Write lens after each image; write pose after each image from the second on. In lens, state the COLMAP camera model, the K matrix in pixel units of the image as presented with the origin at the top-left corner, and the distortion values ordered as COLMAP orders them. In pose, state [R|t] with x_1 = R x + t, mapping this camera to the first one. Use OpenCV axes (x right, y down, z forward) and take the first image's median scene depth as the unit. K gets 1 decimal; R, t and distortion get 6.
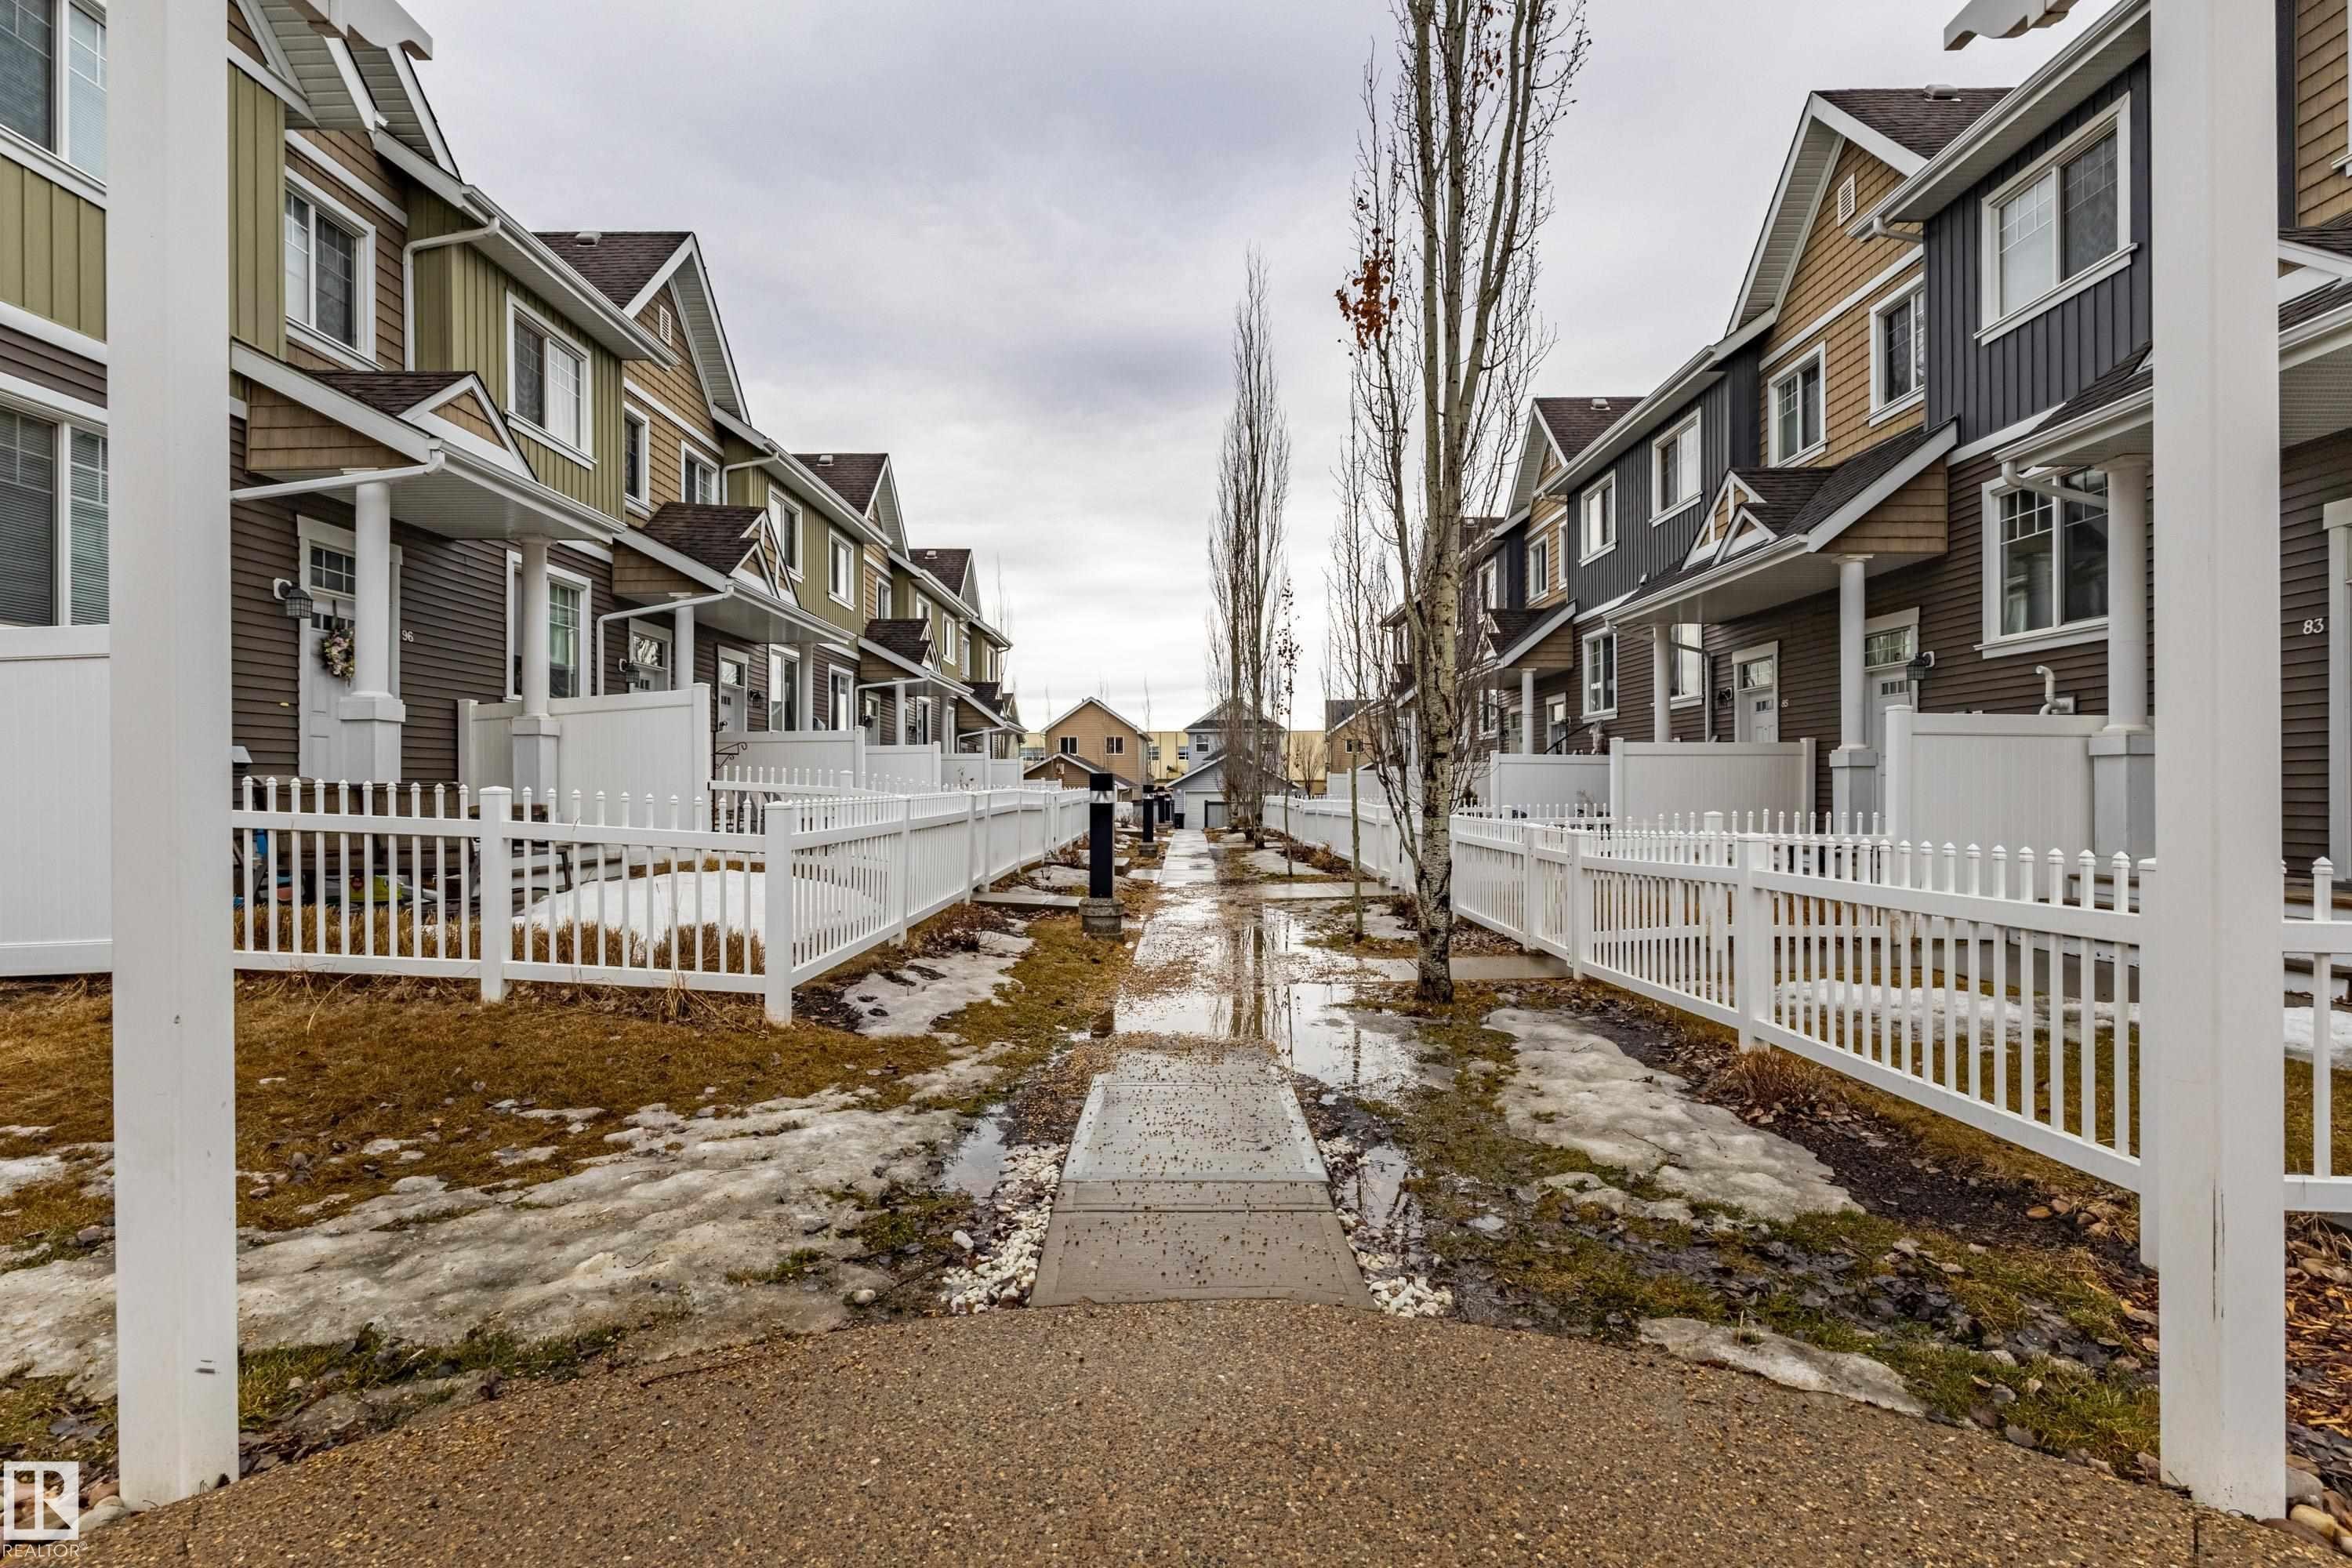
lens RADIAL K [[1119.0, 0, 1190.8], [0, 1119.0, 782.6], [0, 0, 1]] dist [0.007206, 0.000006]
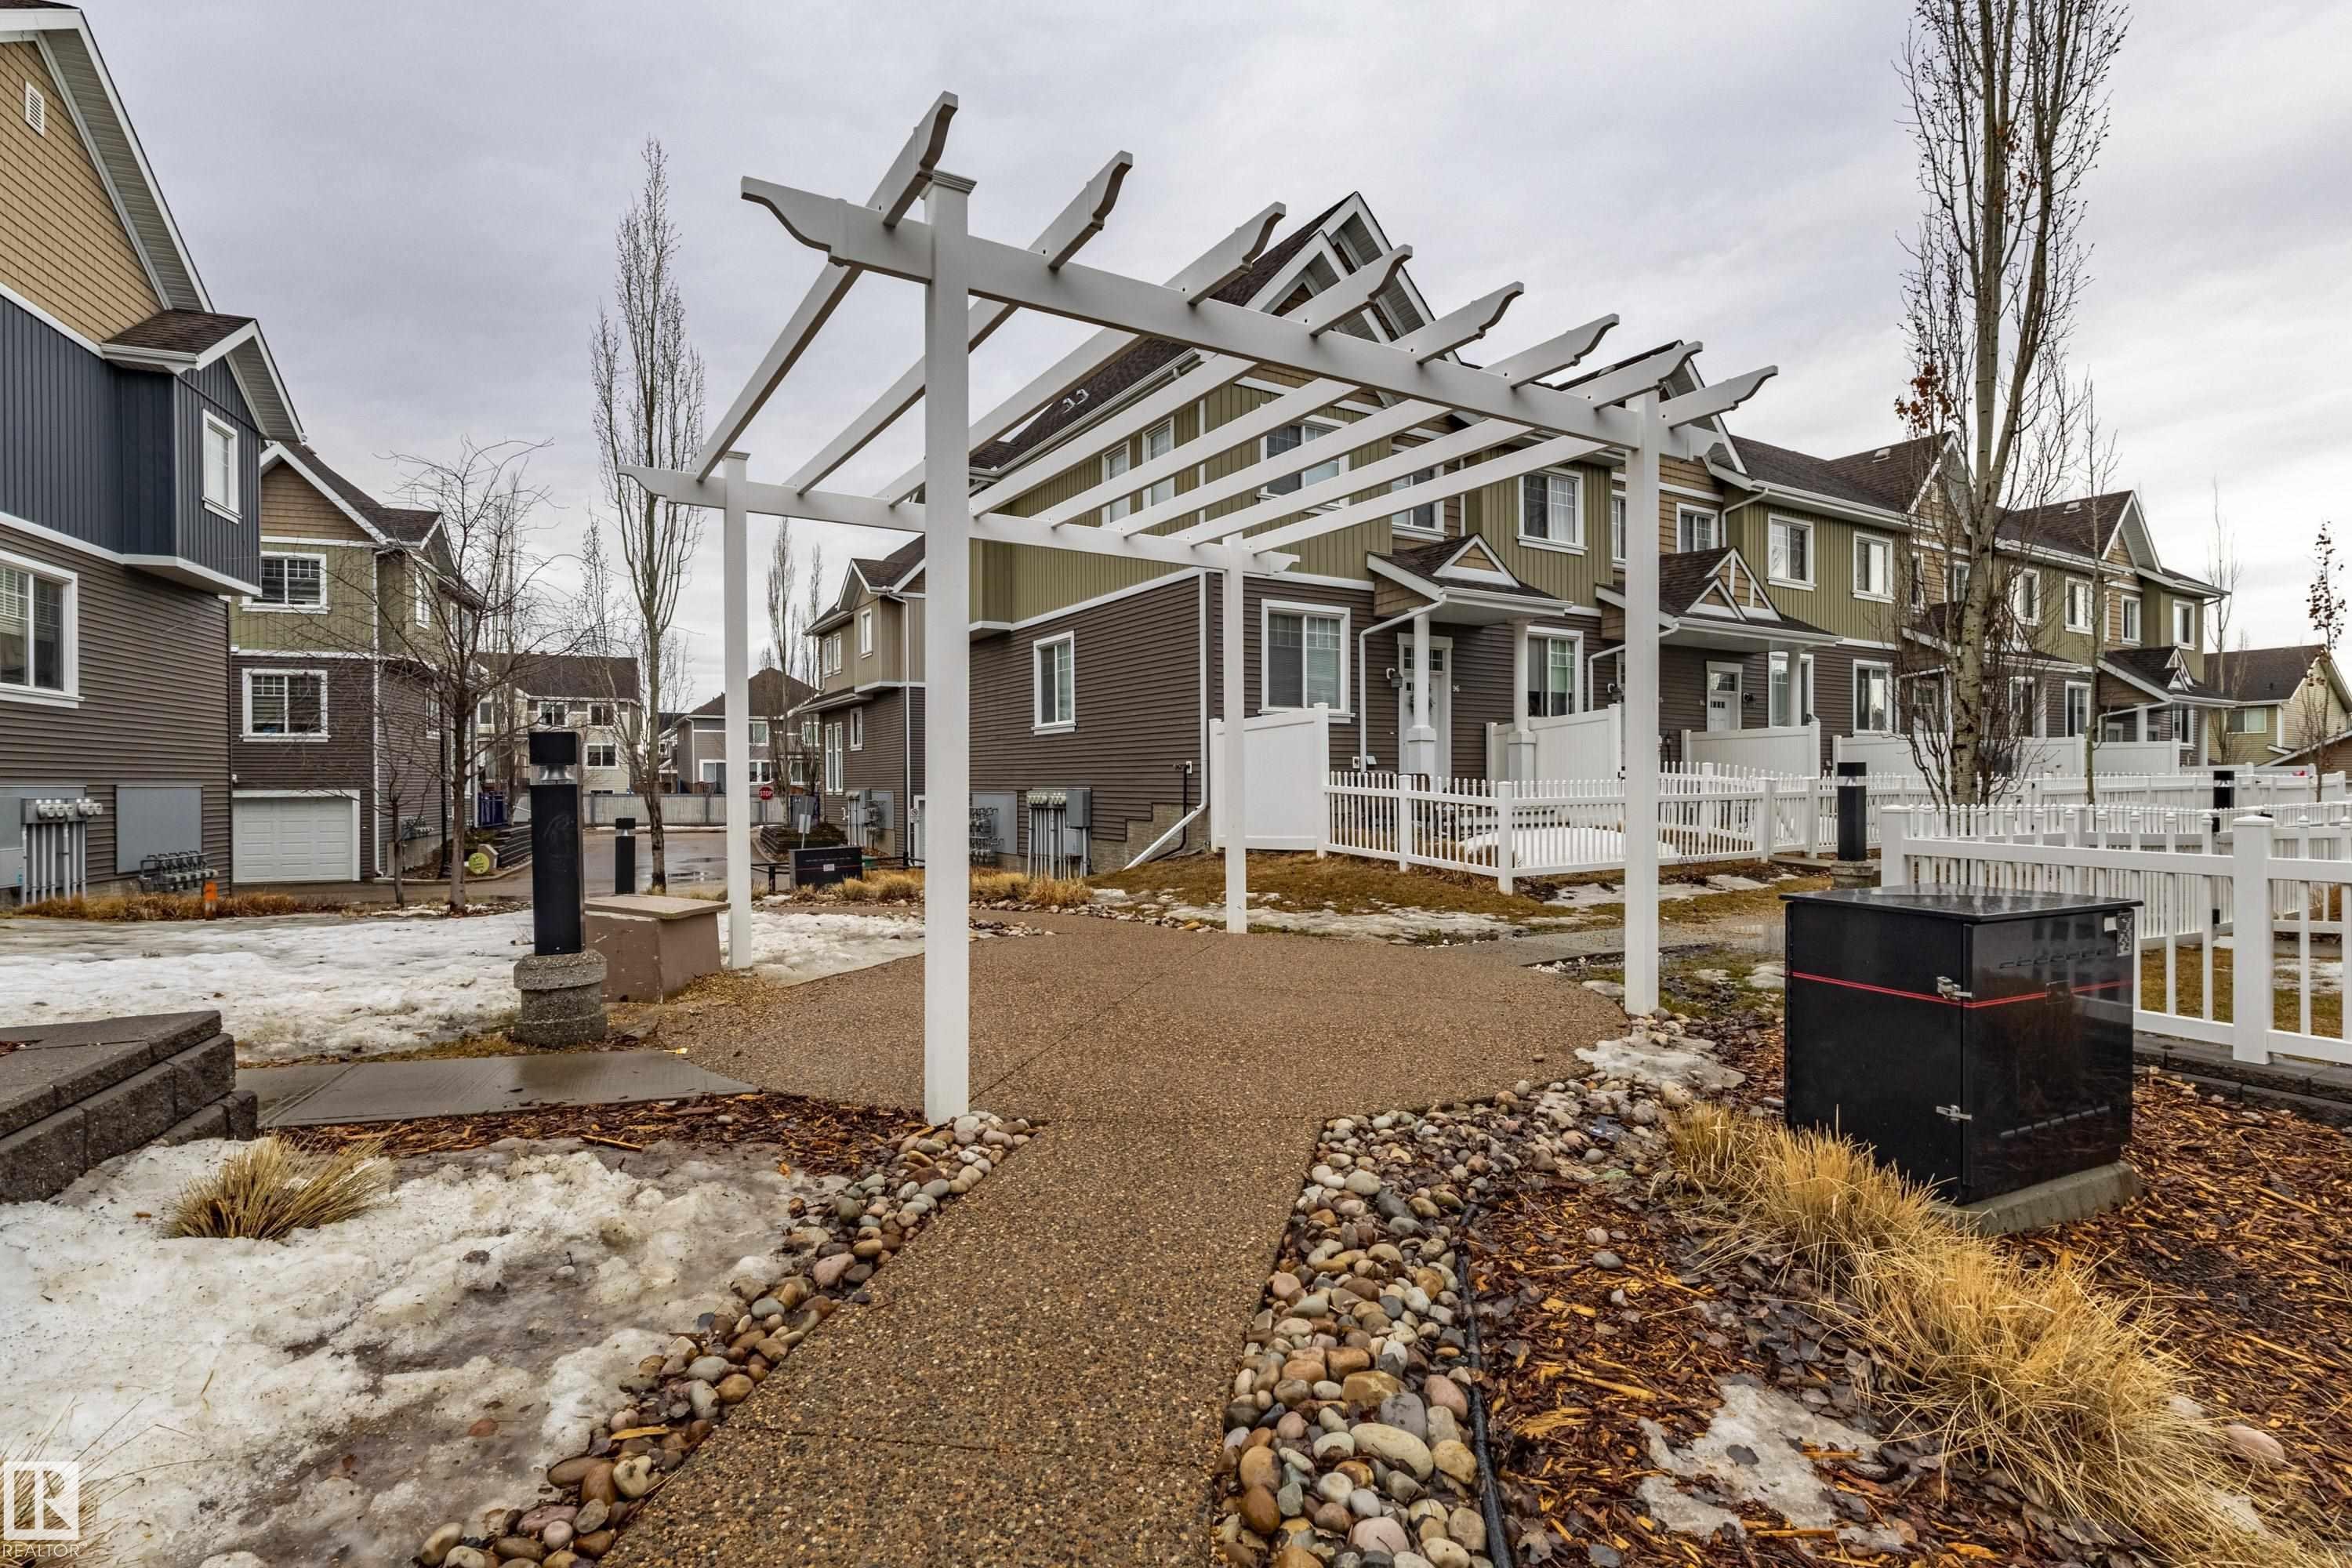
lens RADIAL K [[1119.0, 0, 1169.4], [0, 1119.0, 788.5], [0, 0, 1]] dist [0.007206, 0.000006]
pose [[0.542374, 0.000198, -0.840137, 0.821219], [0.010722, 0.999917, 0.007158, 0.009329], [0.840069, -0.012890, 0.542327, -0.487432]]
